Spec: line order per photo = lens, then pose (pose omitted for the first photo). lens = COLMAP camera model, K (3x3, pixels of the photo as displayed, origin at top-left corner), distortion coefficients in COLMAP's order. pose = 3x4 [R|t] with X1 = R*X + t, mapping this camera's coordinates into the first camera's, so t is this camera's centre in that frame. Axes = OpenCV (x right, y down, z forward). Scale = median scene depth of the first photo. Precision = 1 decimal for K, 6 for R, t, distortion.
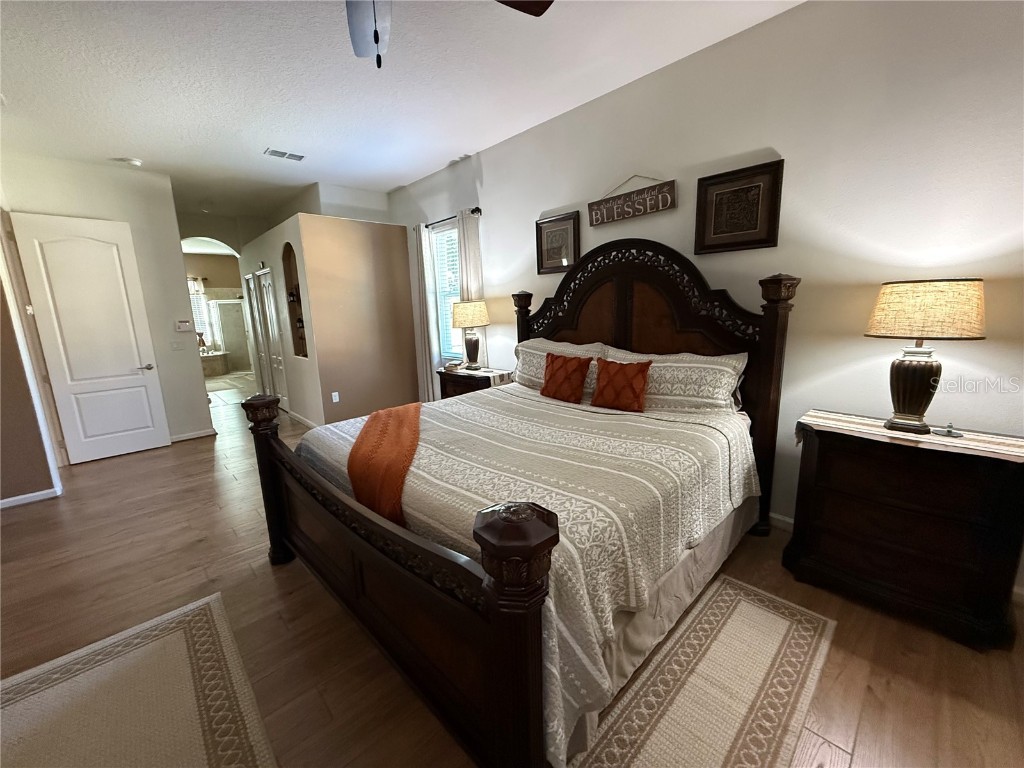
lens RADIAL K [[406.9, 0, 515.8], [0, 406.9, 381.2], [0, 0, 1]] dist [0.002076, -0.000626]
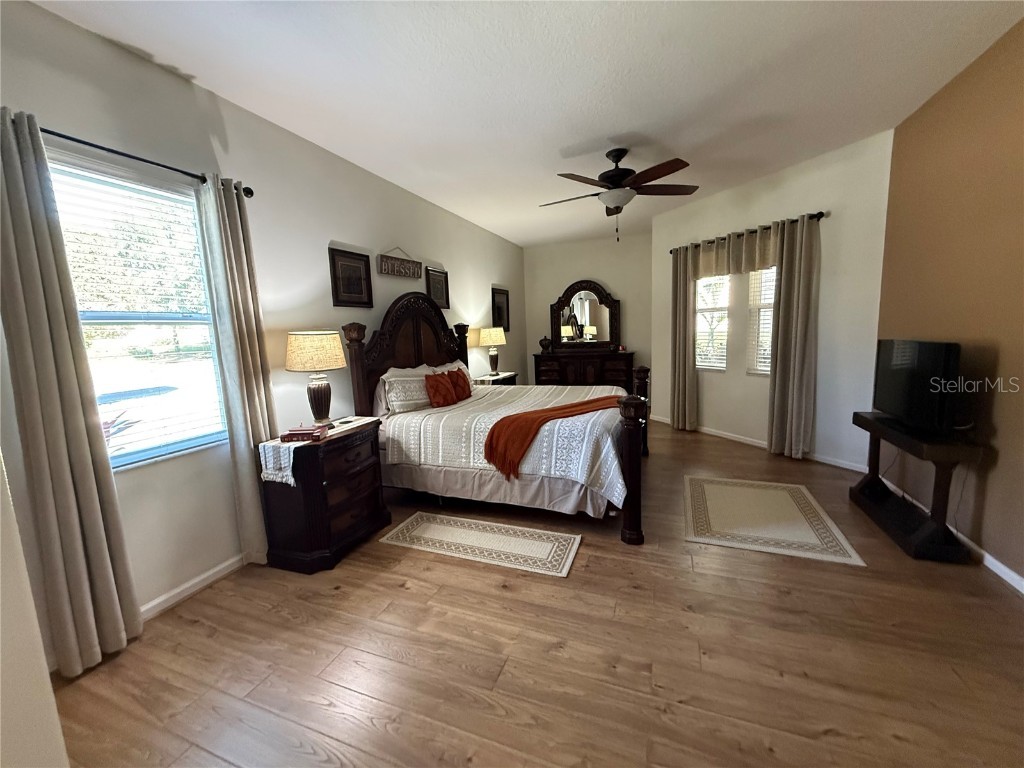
lens RADIAL K [[406.9, 0, 517.2], [0, 406.9, 382.4], [0, 0, 1]] dist [0.002076, -0.000626]
pose [[-0.426582, -0.054326, 0.902816, -1.101381], [0.236824, 0.956659, 0.169466, -0.185595], [-0.872893, 0.286100, -0.395228, 1.238335]]
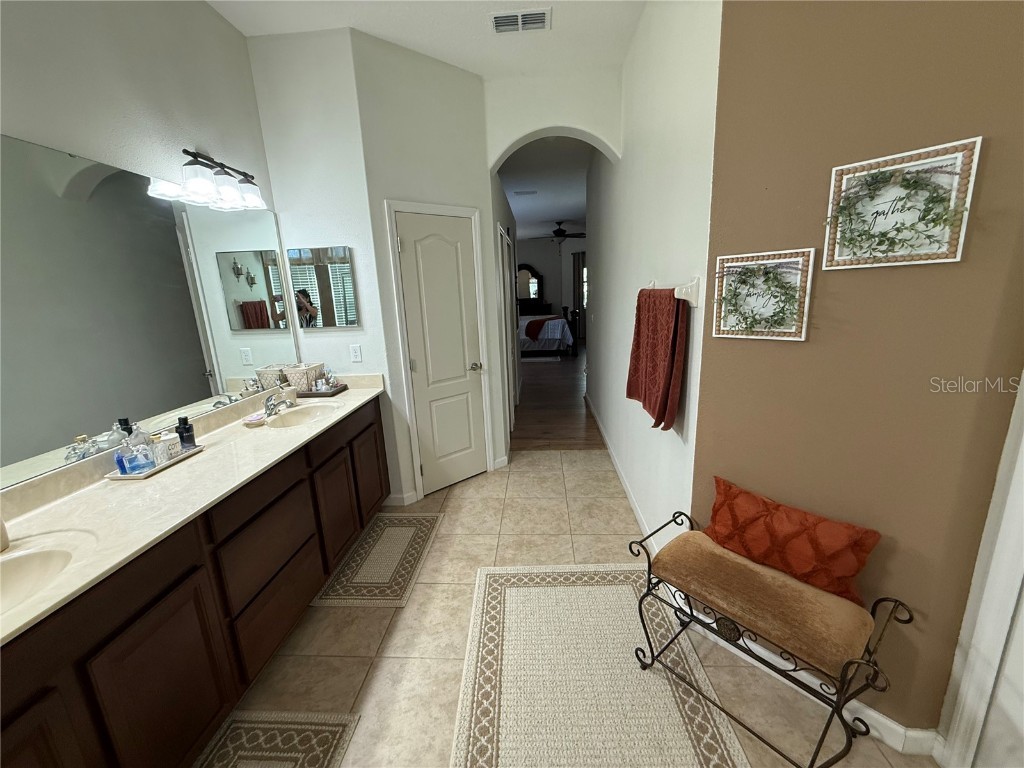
lens RADIAL K [[406.9, 0, 507.6], [0, 406.9, 384.4], [0, 0, 1]] dist [0.002076, -0.000626]
pose [[-0.665161, -0.092148, 0.740993, -2.186046], [0.223223, 0.922437, 0.315090, -0.454342], [-0.712554, 0.374992, -0.592999, 2.782000]]
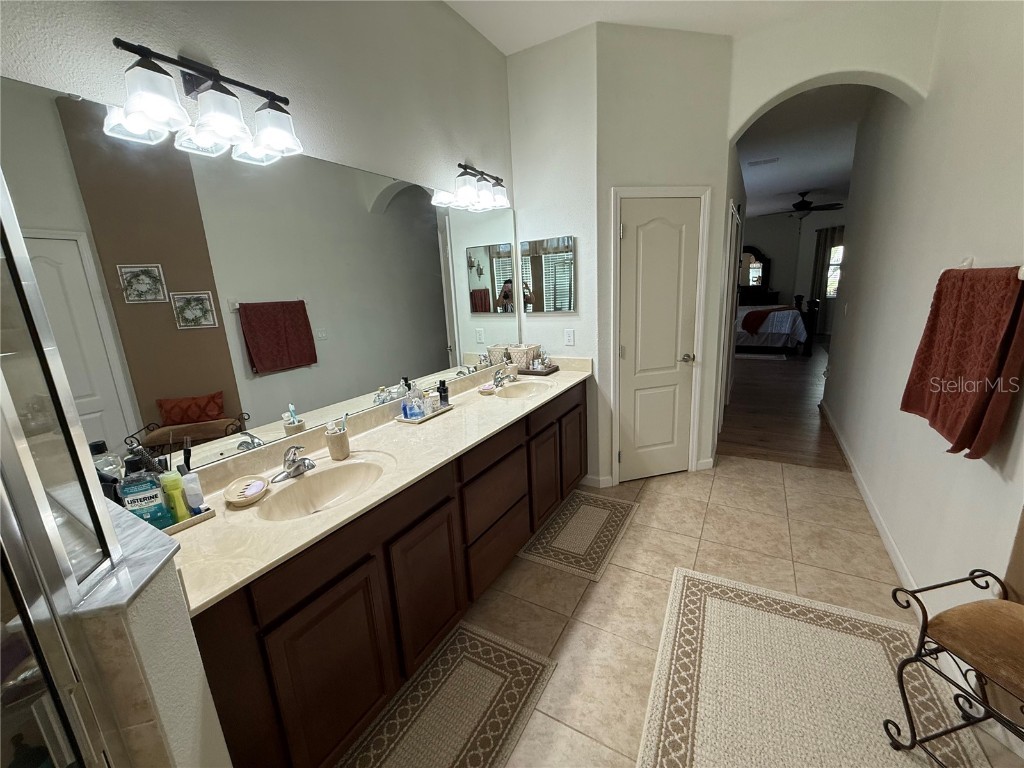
lens RADIAL K [[406.9, 0, 509.9], [0, 406.9, 384.1], [0, 0, 1]] dist [0.002076, -0.000626]
pose [[-0.265005, -0.159287, 0.951000, -2.181838], [0.257331, 0.938809, 0.228953, -0.460637], [-0.929276, 0.305395, -0.207799, 2.820808]]
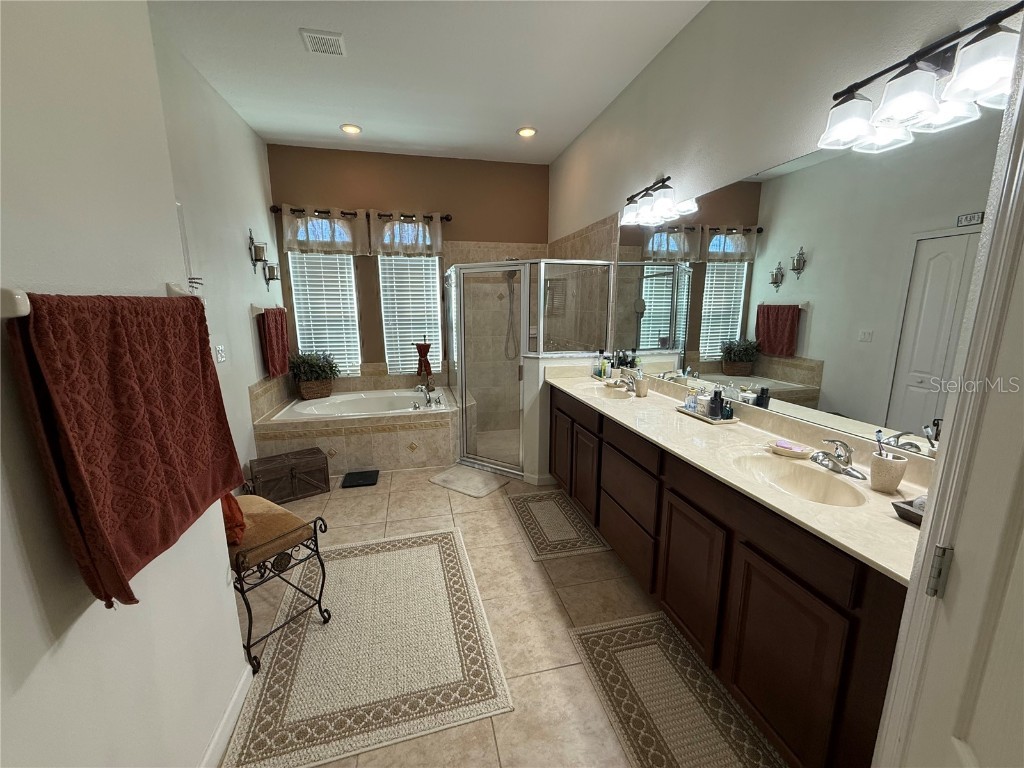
lens RADIAL K [[406.9, 0, 513.7], [0, 406.9, 379.2], [0, 0, 1]] dist [0.002076, -0.000626]
pose [[0.864771, 0.128875, -0.485348, -1.514038], [-0.130971, 0.990939, 0.029768, -0.342898], [0.484787, 0.037824, 0.873814, 2.128624]]
